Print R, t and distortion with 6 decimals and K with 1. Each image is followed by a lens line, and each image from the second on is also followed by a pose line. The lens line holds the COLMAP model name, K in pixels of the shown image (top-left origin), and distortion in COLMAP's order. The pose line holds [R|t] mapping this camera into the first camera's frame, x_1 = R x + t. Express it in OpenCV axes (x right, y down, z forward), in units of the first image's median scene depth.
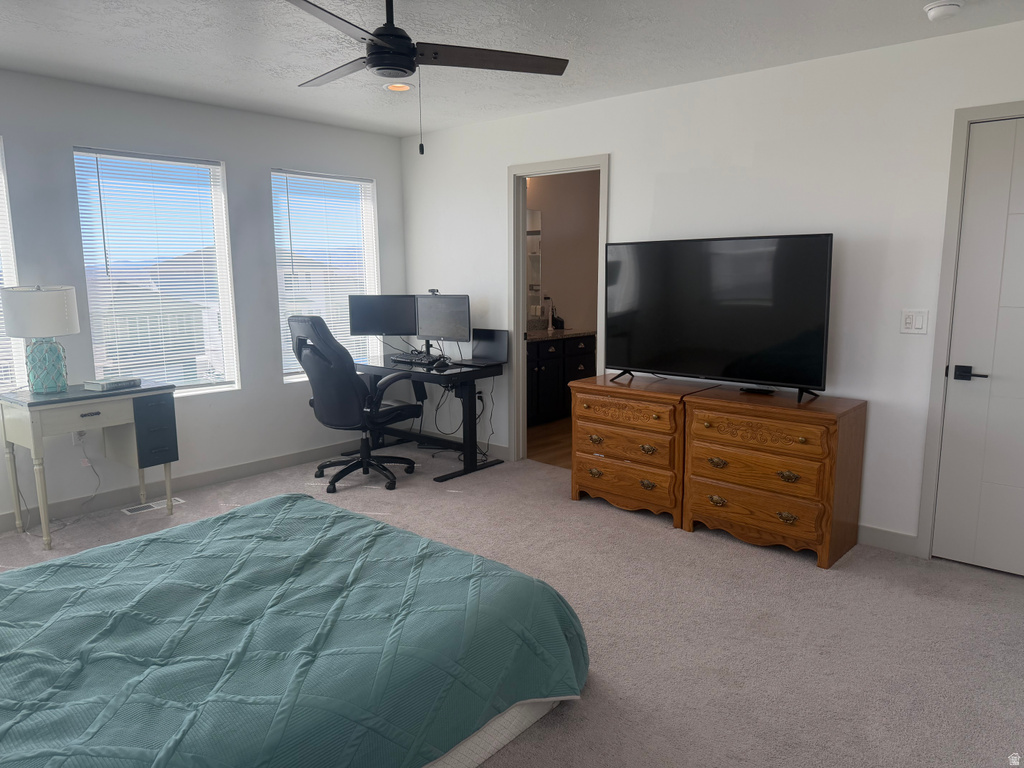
lens RADIAL K [[717.2, 0, 510.9], [0, 717.2, 379.9], [0, 0, 1]] dist [0.026126, -0.019264]
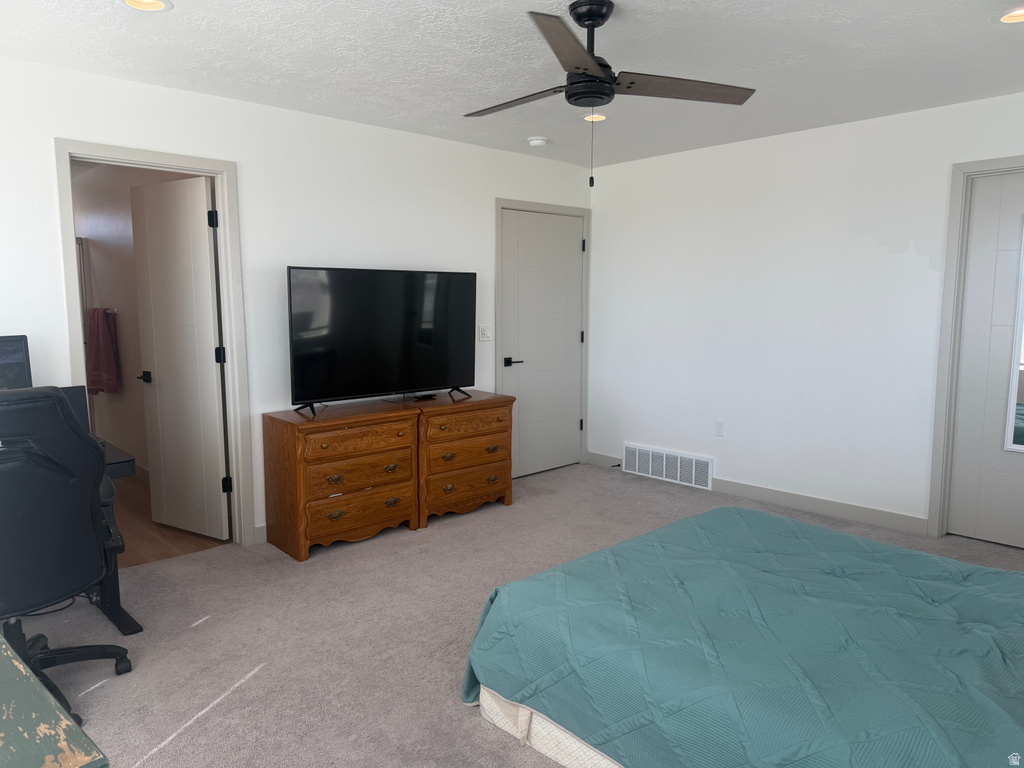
lens RADIAL K [[717.2, 0, 516.5], [0, 717.2, 386.2], [0, 0, 1]] dist [0.026126, -0.019264]
pose [[0.064286, -0.114067, 0.991391, -0.843871], [0.153519, 0.982750, 0.103118, -0.103170], [-0.986052, 0.145569, 0.080688, 0.739046]]
